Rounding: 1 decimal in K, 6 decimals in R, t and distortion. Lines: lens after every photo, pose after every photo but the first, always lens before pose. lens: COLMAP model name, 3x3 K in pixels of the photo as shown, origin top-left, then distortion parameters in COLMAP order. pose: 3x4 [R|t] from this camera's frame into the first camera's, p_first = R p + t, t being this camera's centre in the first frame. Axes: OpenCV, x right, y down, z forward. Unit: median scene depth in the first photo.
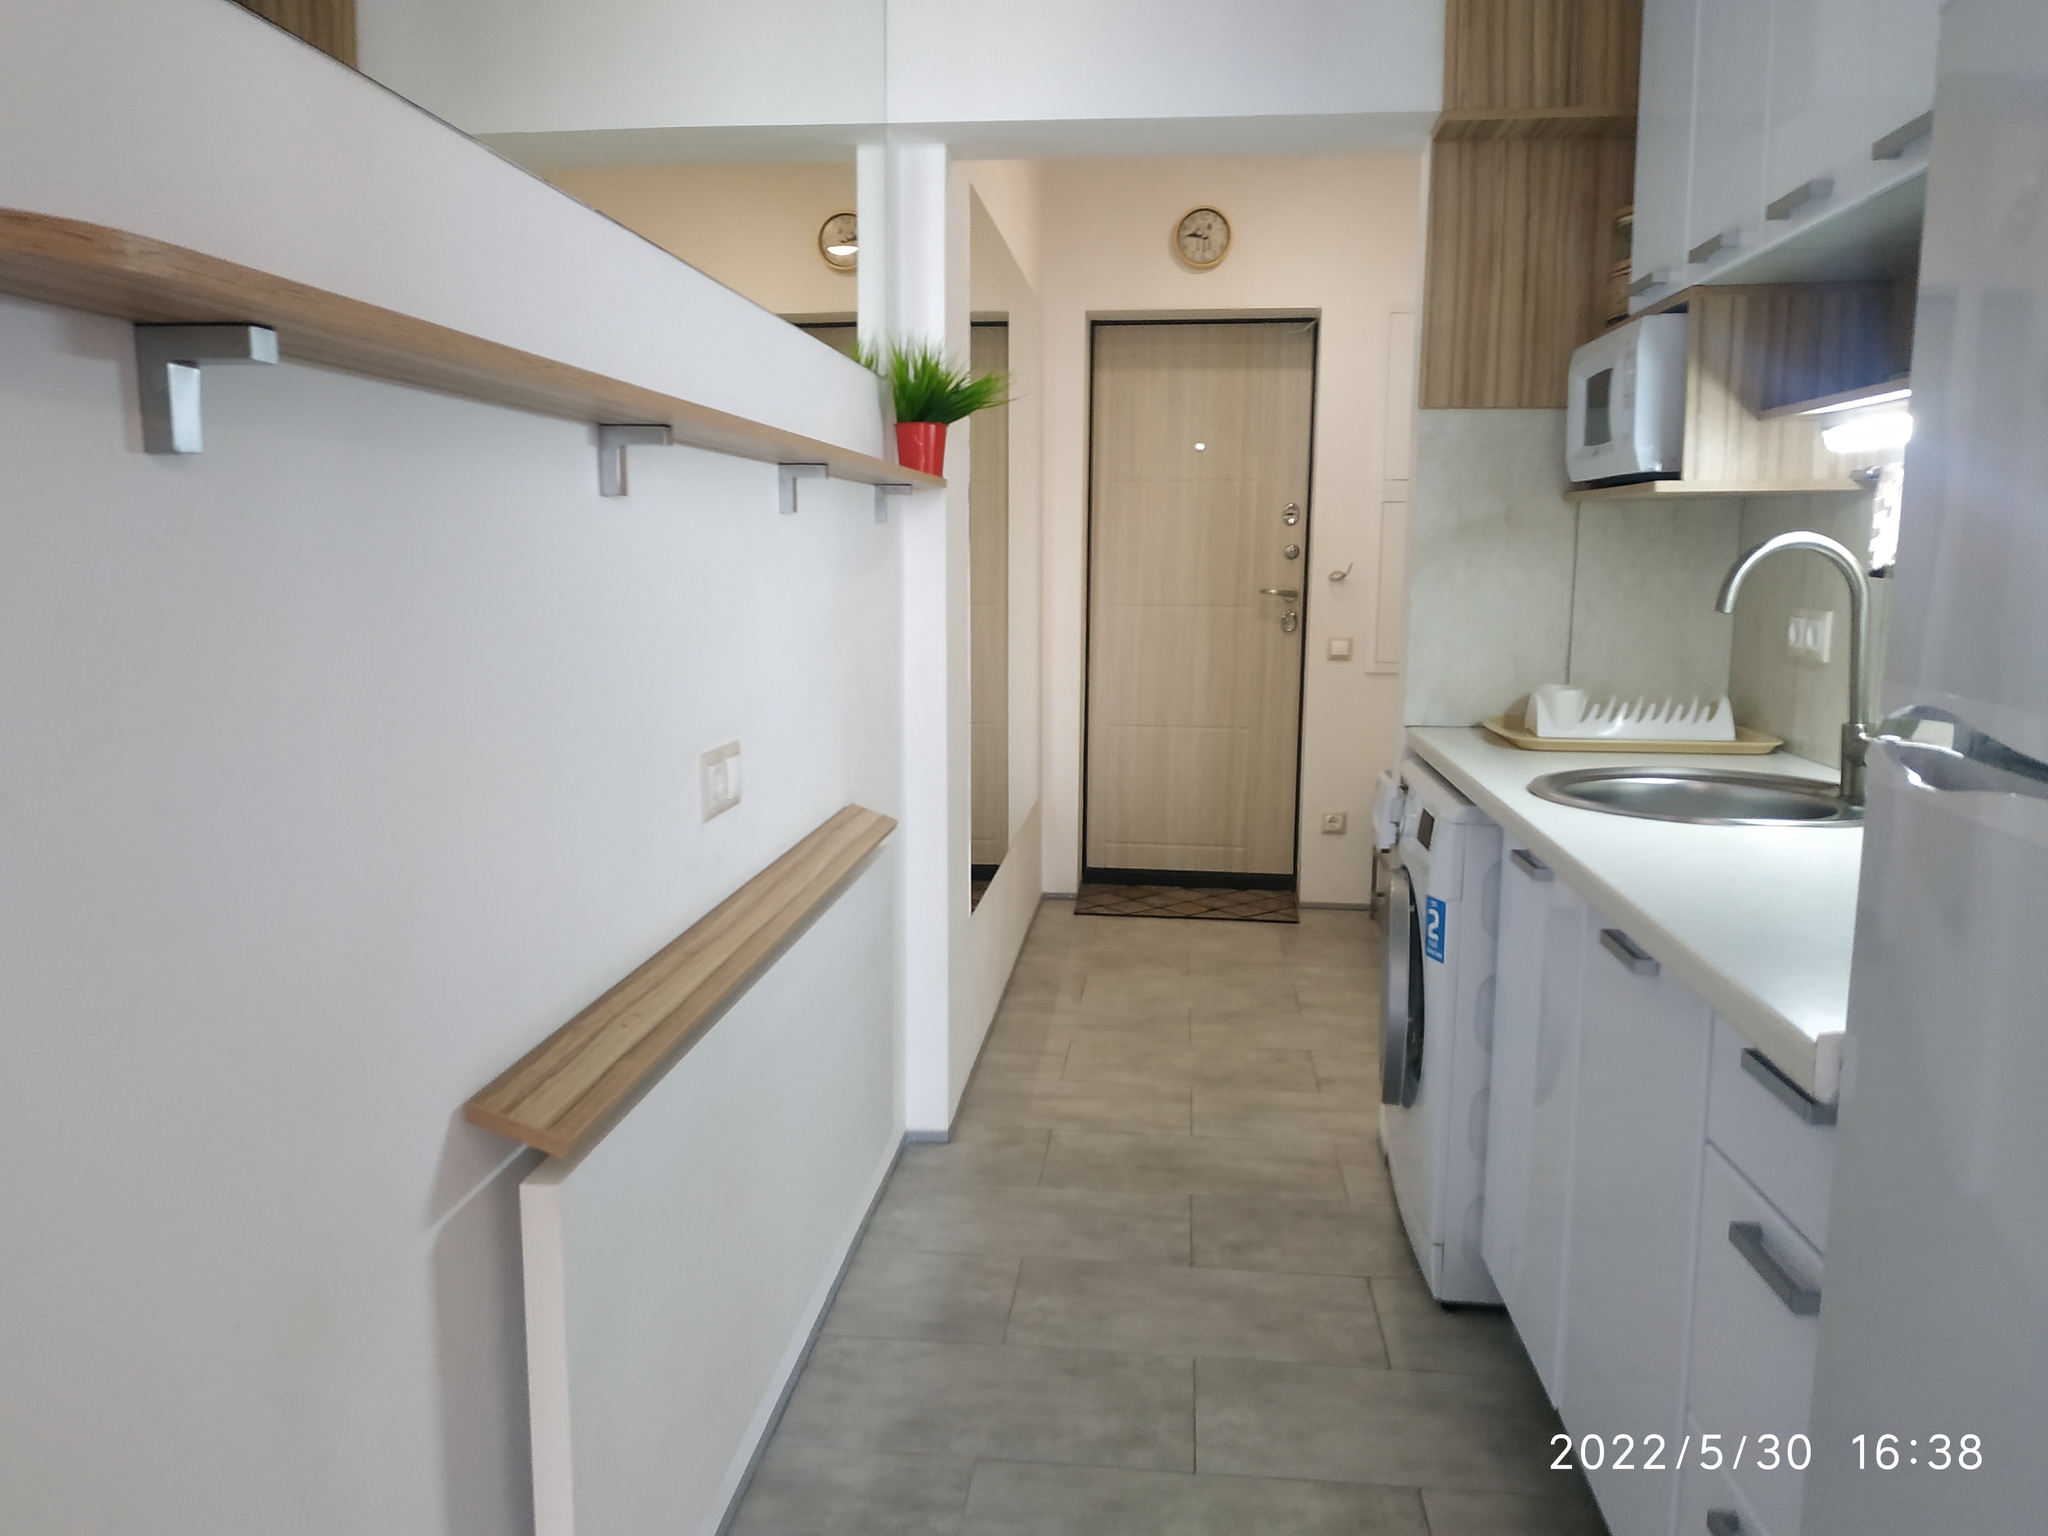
lens RADIAL K [[1457.7, 0, 998.8], [0, 1457.7, 765.8], [0, 0, 1]] dist [0.067770, -0.112518]
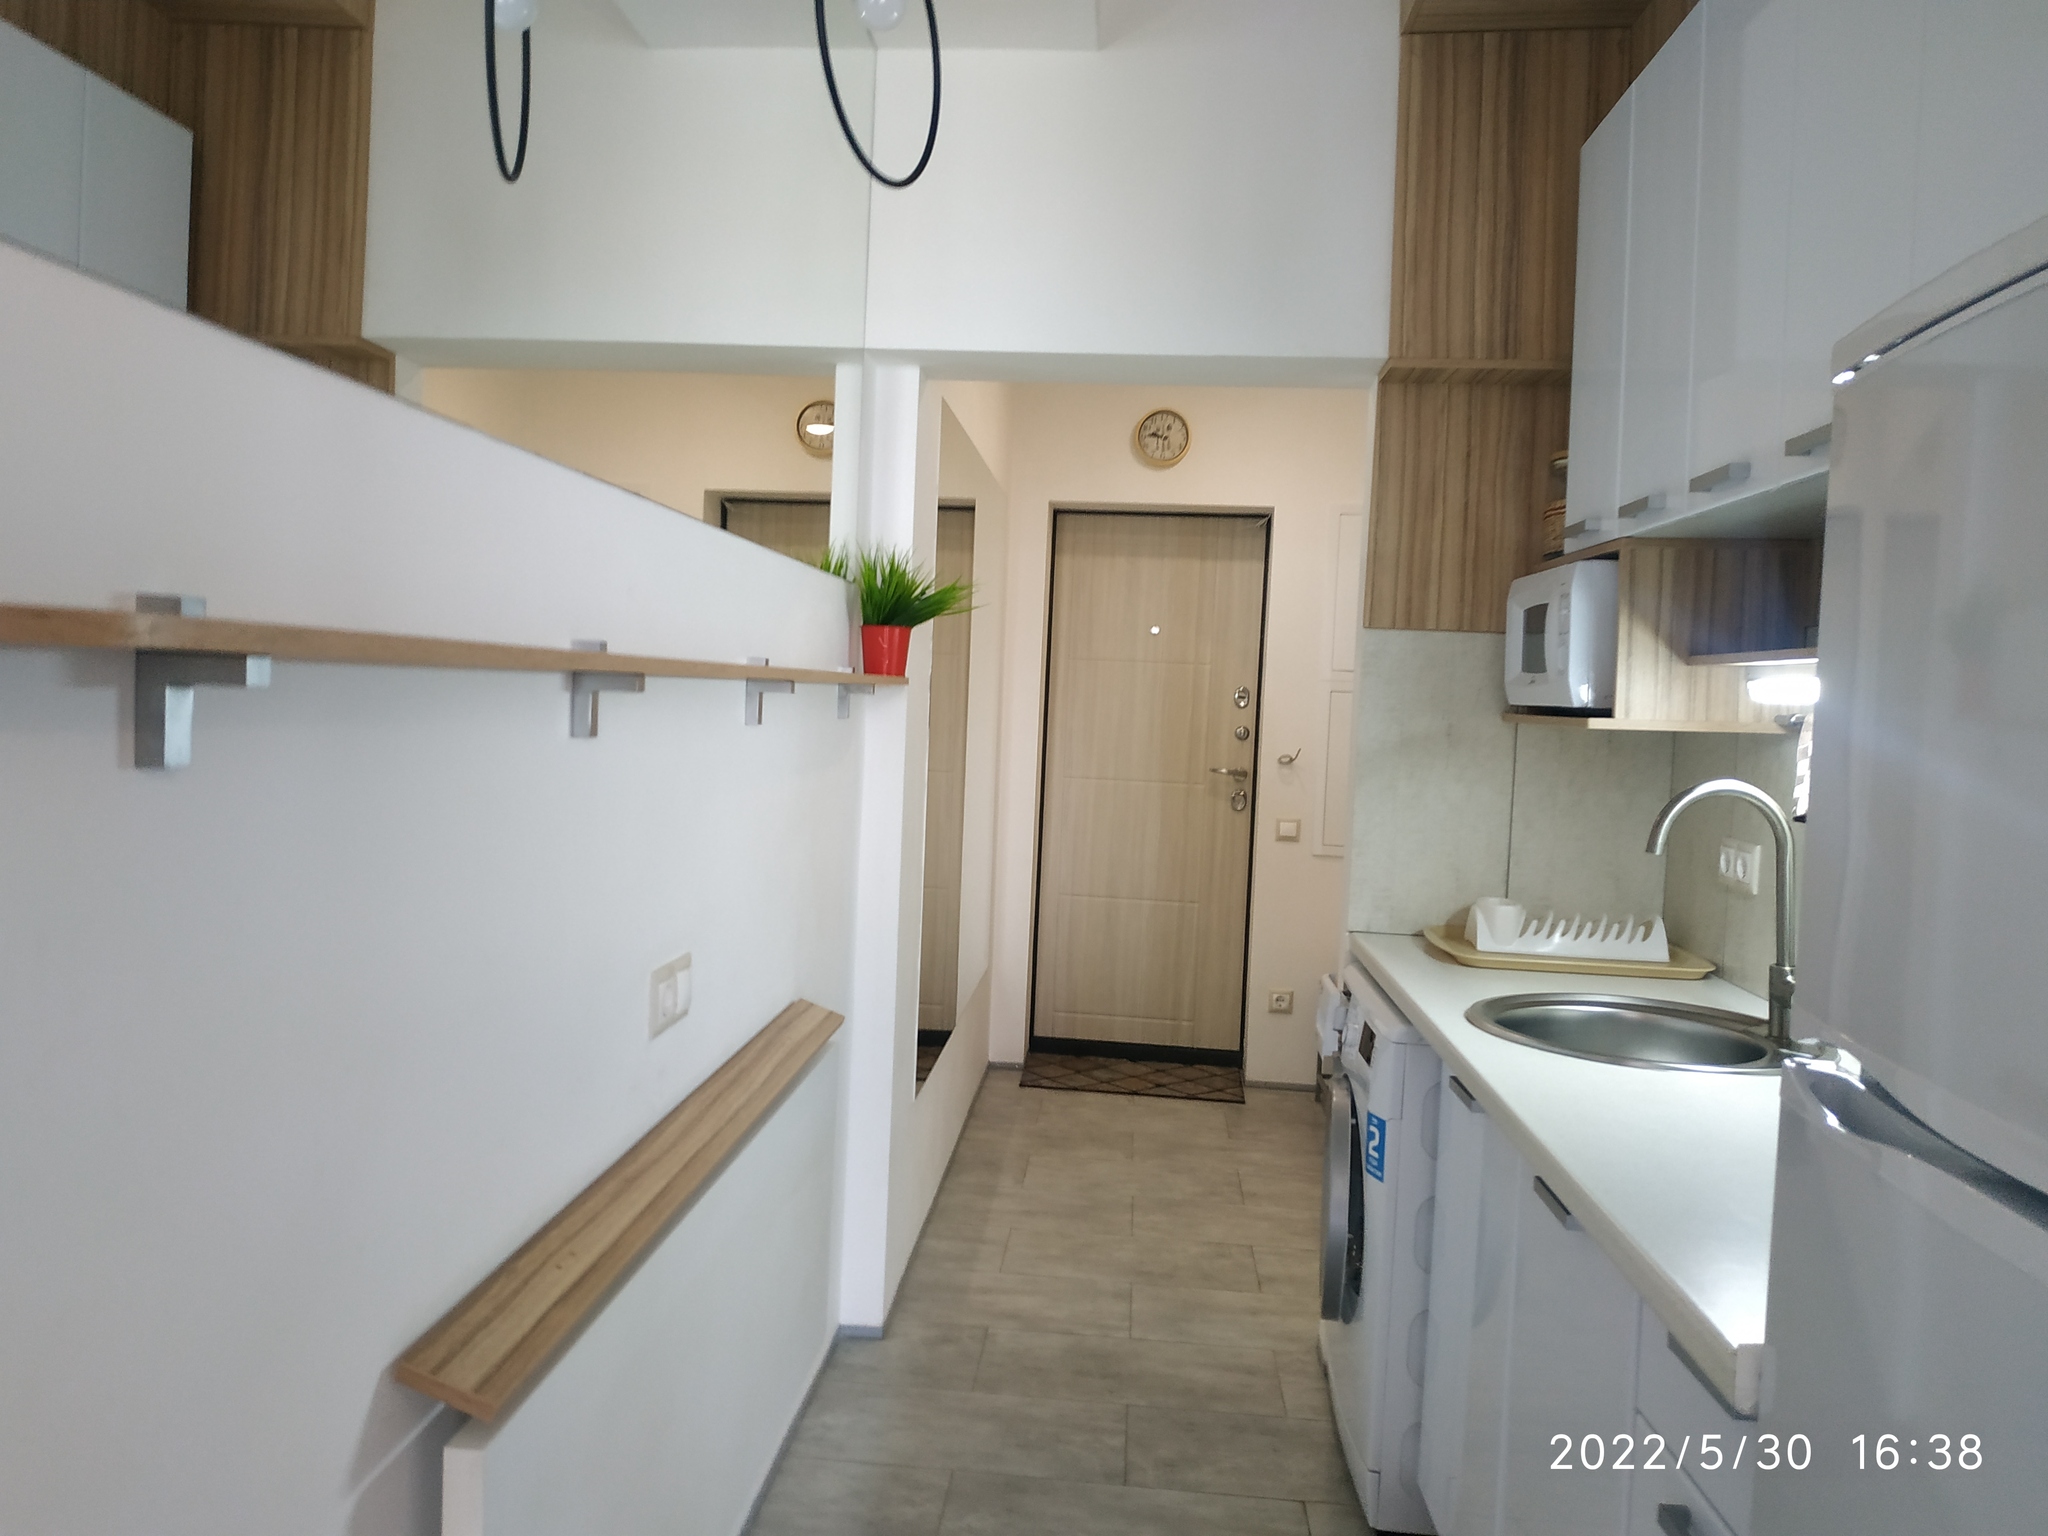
lens RADIAL K [[1443.5, 0, 975.4], [0, 1443.5, 763.5], [0, 0, 1]] dist [0.066857, -0.132195]
pose [[0.999193, 0.037993, 0.013015, 0.000732], [-0.036536, 0.994500, -0.098154, -0.037790], [-0.016673, 0.097599, 0.995086, -0.010749]]
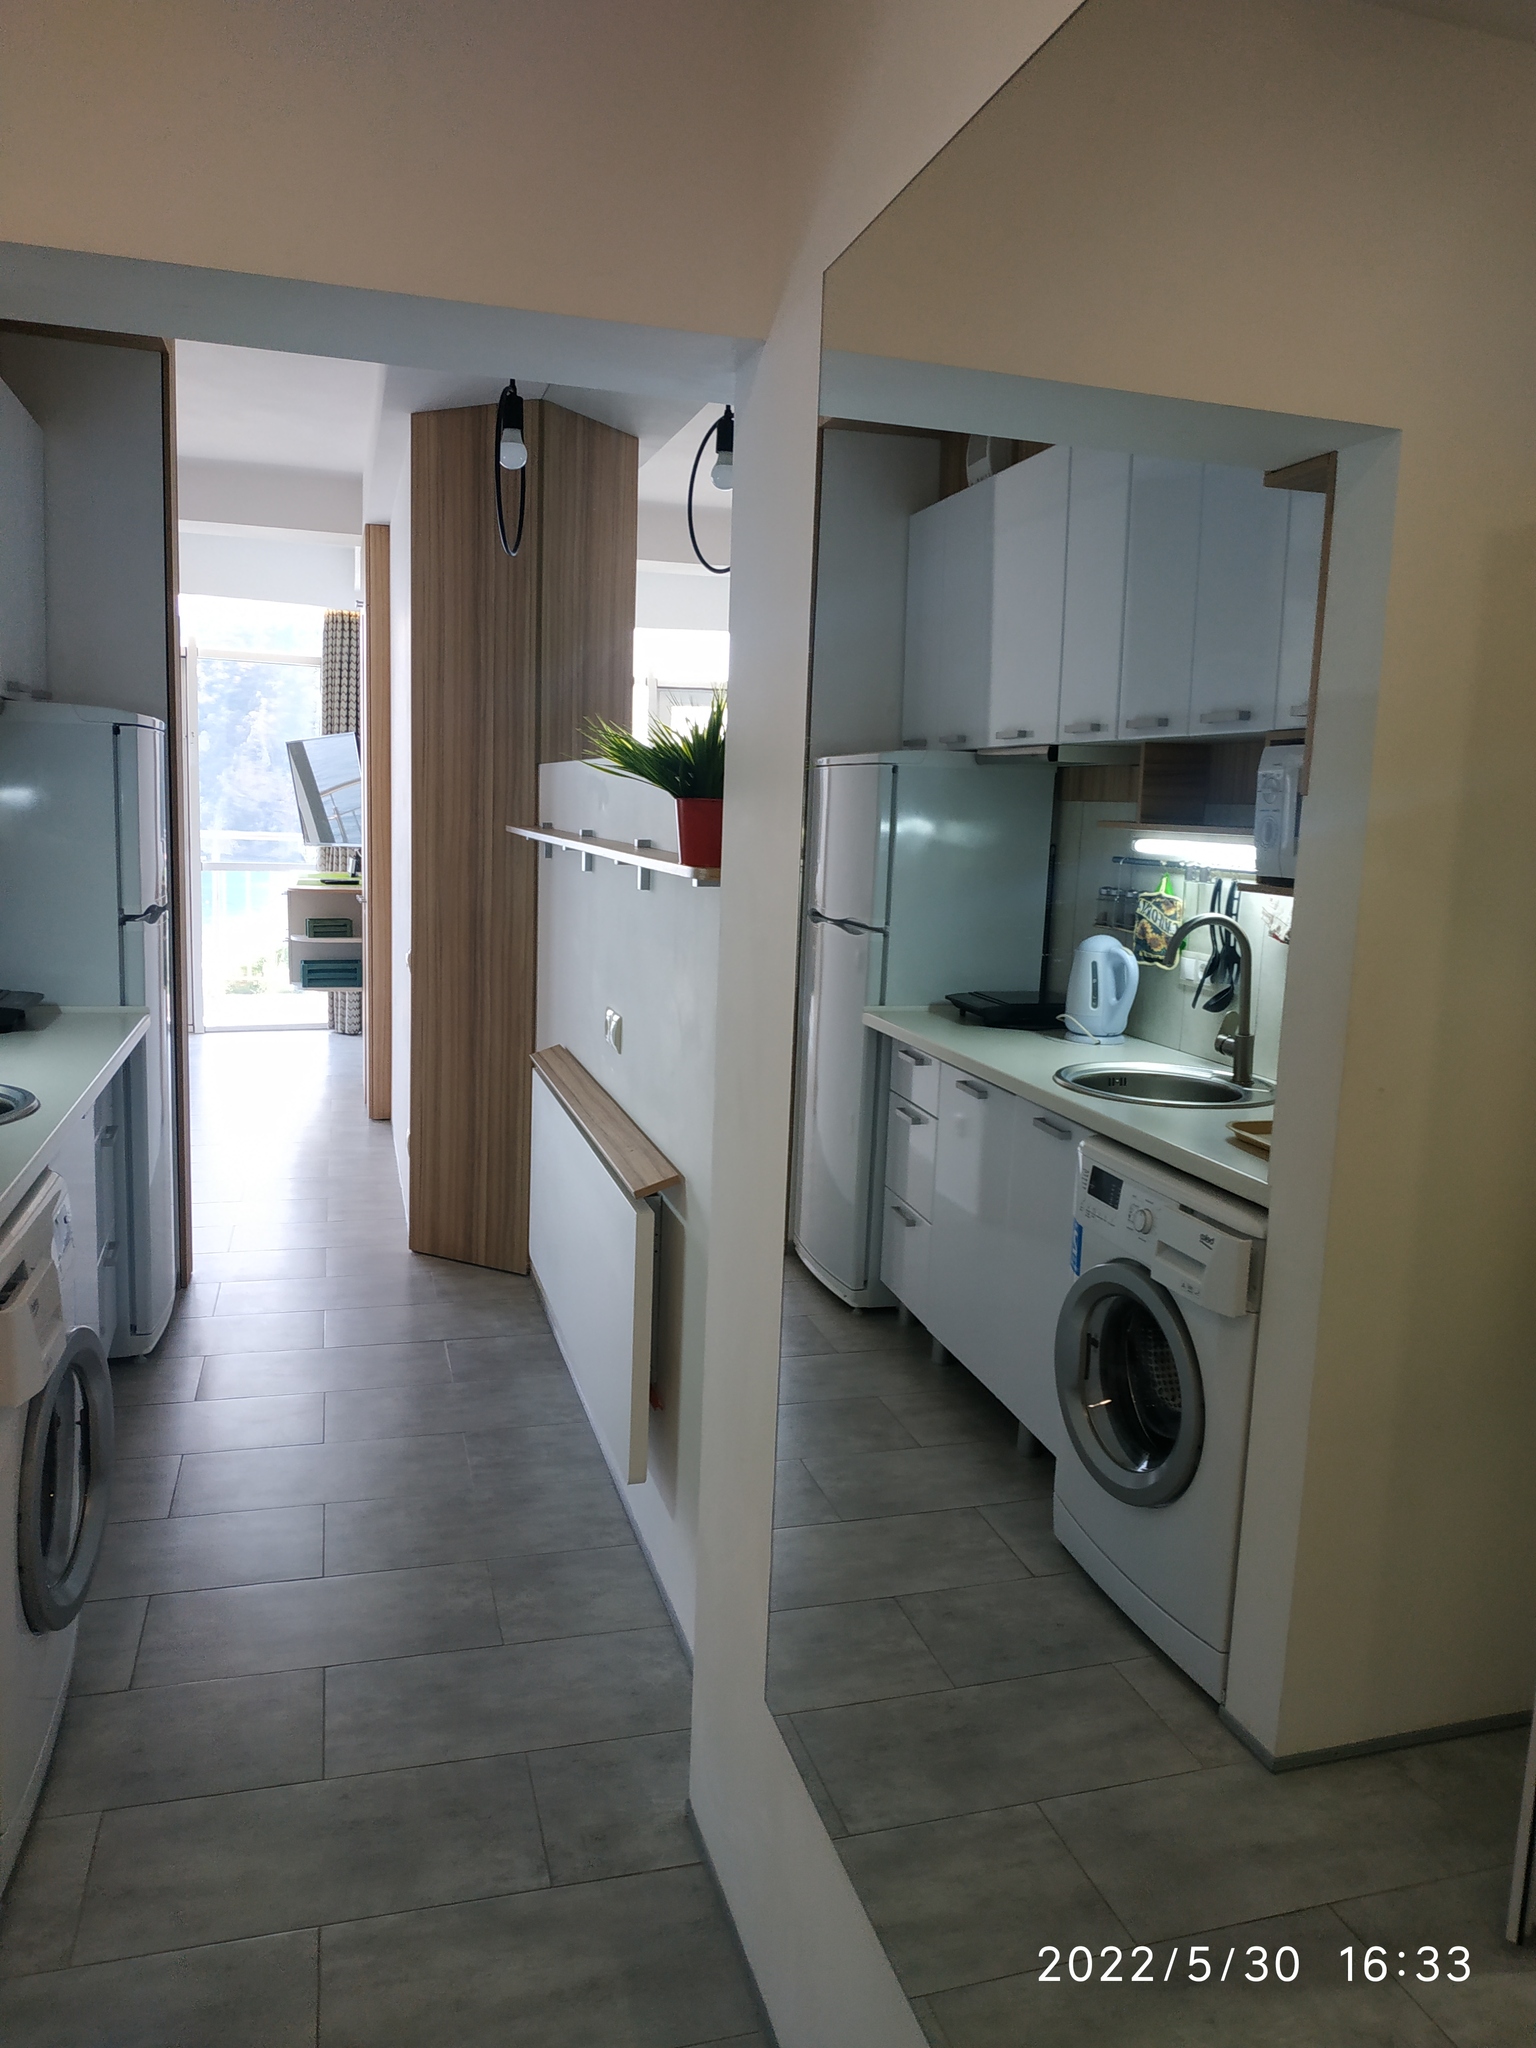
lens RADIAL K [[1457.7, 0, 759.4], [0, 1457.7, 1047.0], [0, 0, 1]] dist [0.067770, -0.112518]
pose [[-0.917881, 0.026750, -0.395952, 0.230450], [-0.099259, 0.950540, 0.294316, -0.336267], [0.384241, 0.309449, -0.869827, 1.752920]]
